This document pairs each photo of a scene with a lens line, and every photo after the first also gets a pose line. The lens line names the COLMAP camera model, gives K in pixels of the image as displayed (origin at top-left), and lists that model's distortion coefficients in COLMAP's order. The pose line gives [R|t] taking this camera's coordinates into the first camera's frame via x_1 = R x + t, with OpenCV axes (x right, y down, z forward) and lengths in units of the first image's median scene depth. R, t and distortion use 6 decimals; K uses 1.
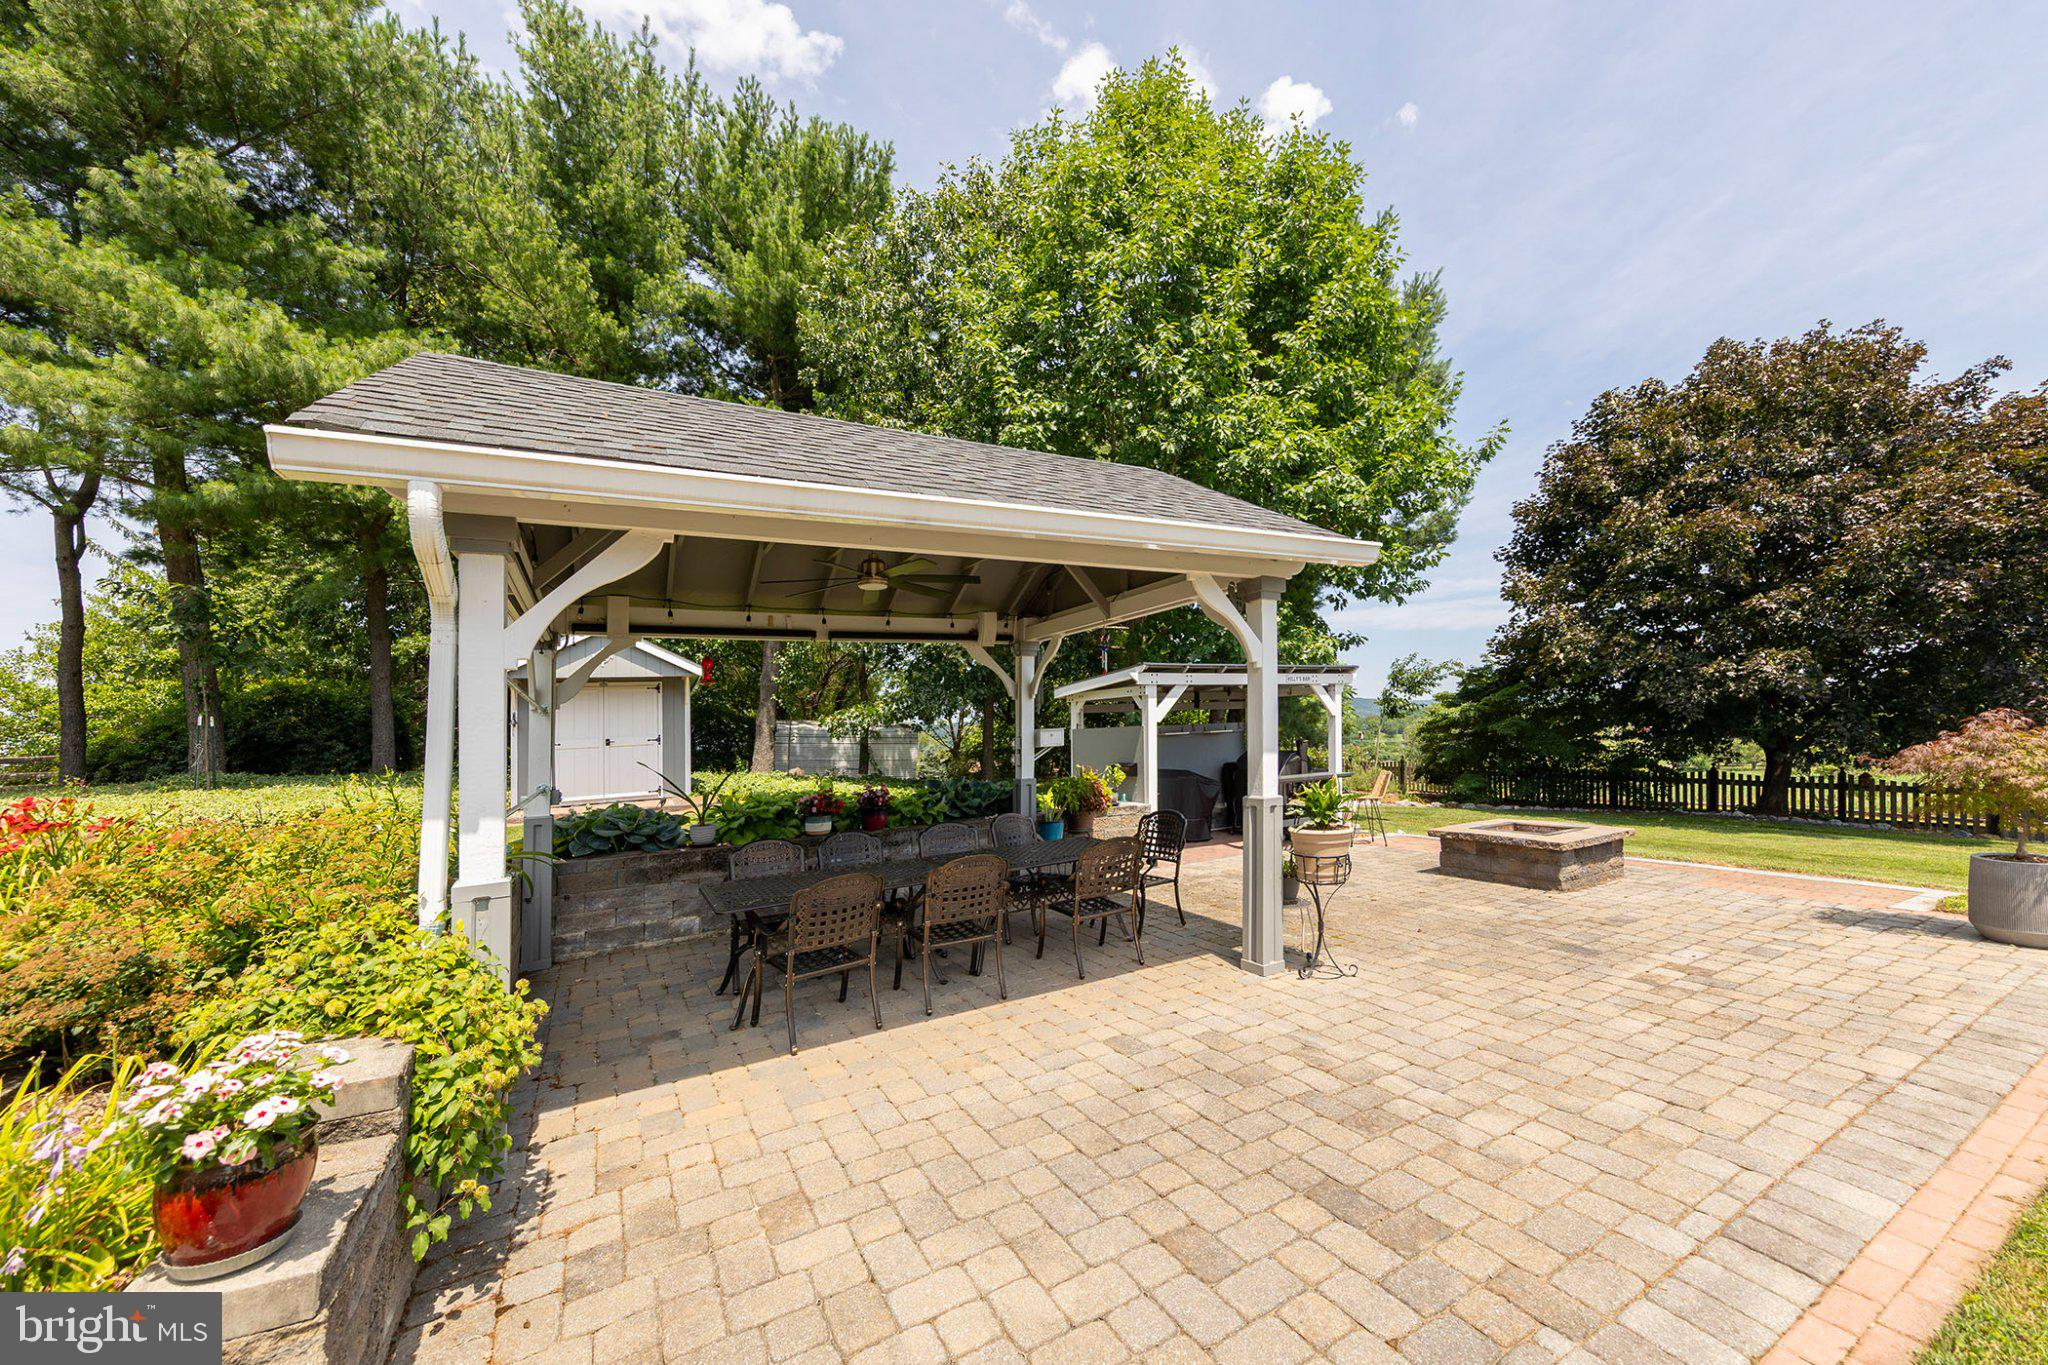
lens RADIAL K [[714.6, 0, 1024.0], [0, 714.6, 682.5], [0, 0, 1]] dist [0.005161, 0.000176]
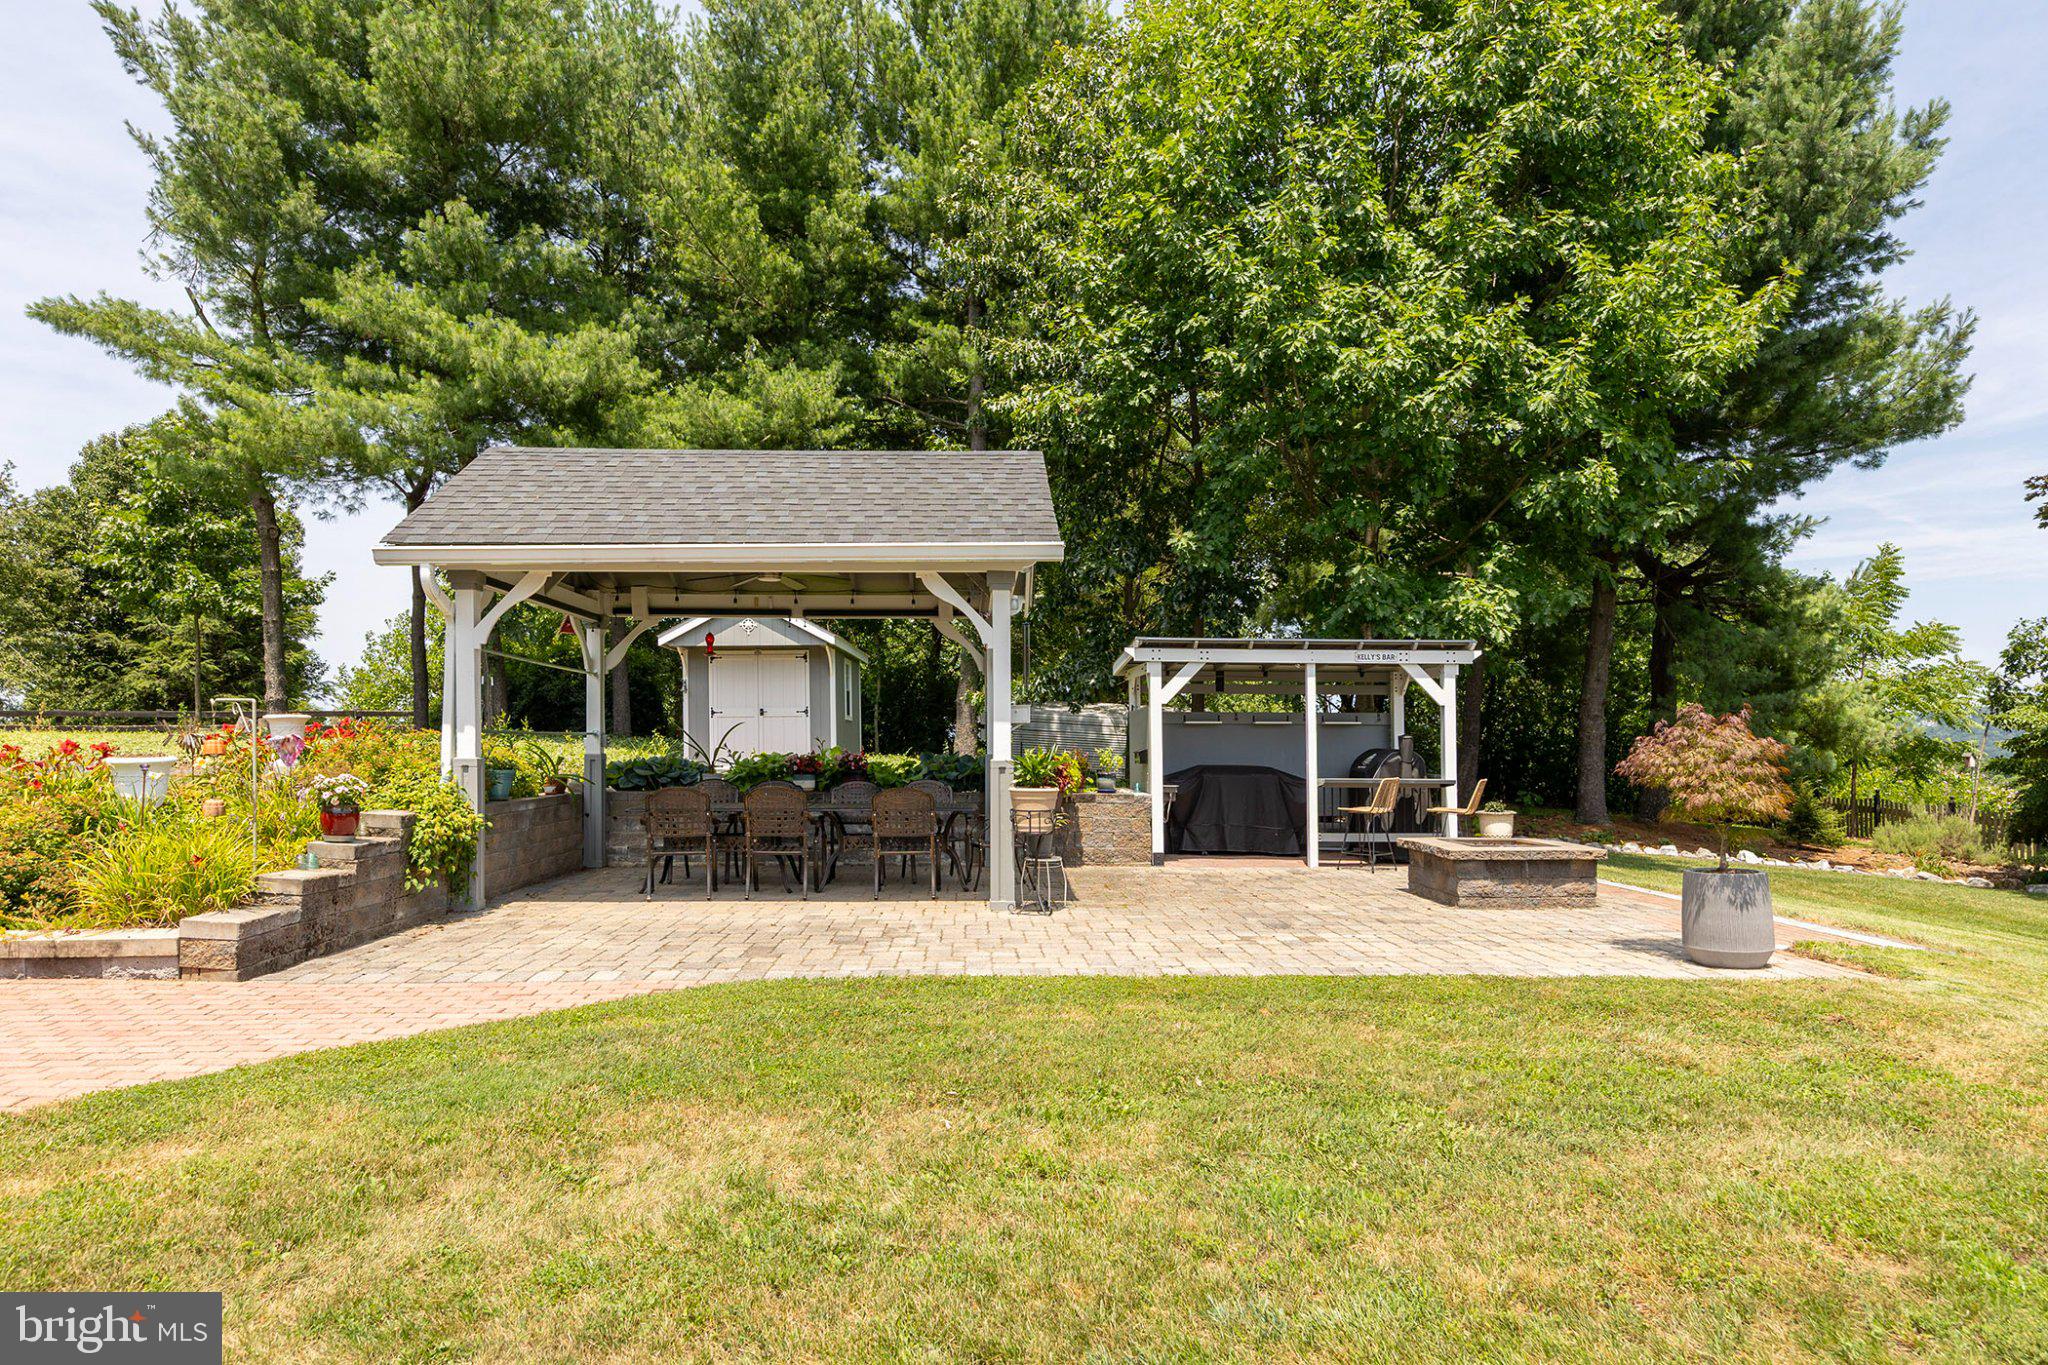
lens RADIAL K [[1204.8, 0, 1023.3], [0, 1204.8, 697.2], [0, 0, 1]] dist [0.001372, 0.000470]
pose [[0.882386, 0.030268, -0.469553, 0.625521], [-0.011465, 0.999016, 0.042852, -0.013388], [0.470387, -0.032428, 0.881864, -0.346784]]
